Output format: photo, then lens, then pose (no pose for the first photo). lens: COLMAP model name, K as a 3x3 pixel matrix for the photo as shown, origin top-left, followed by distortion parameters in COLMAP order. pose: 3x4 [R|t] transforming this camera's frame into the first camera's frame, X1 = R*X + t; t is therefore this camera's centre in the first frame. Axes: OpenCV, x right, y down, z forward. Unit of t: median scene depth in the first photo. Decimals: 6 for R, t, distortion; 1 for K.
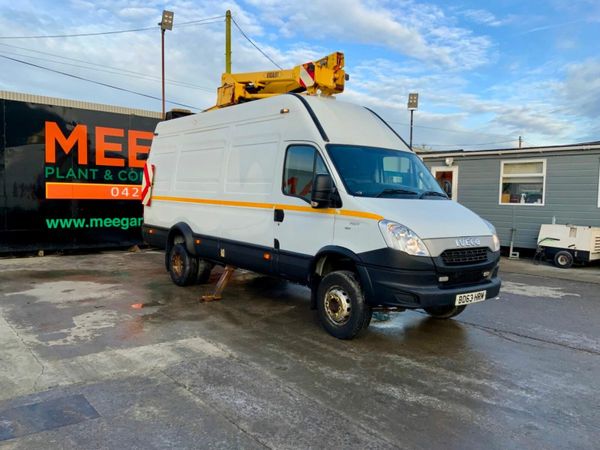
lens RADIAL K [[497.2, 0, 301.5], [0, 497.2, 225.5], [0, 0, 1]] dist [0.062541, -0.109858]
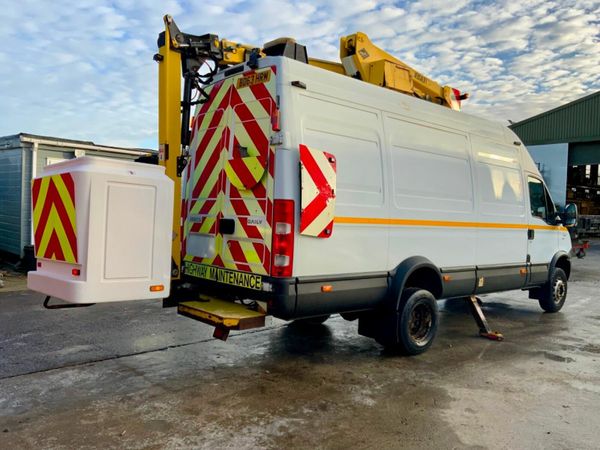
lens RADIAL K [[497.2, 0, 303.2], [0, 497.2, 224.7], [0, 0, 1]] dist [0.062541, -0.109858]
pose [[-0.044307, -0.052188, 0.997654, -0.912181], [0.024104, 0.998288, 0.053292, -0.090280], [-0.998727, 0.026408, -0.042973, 1.205776]]
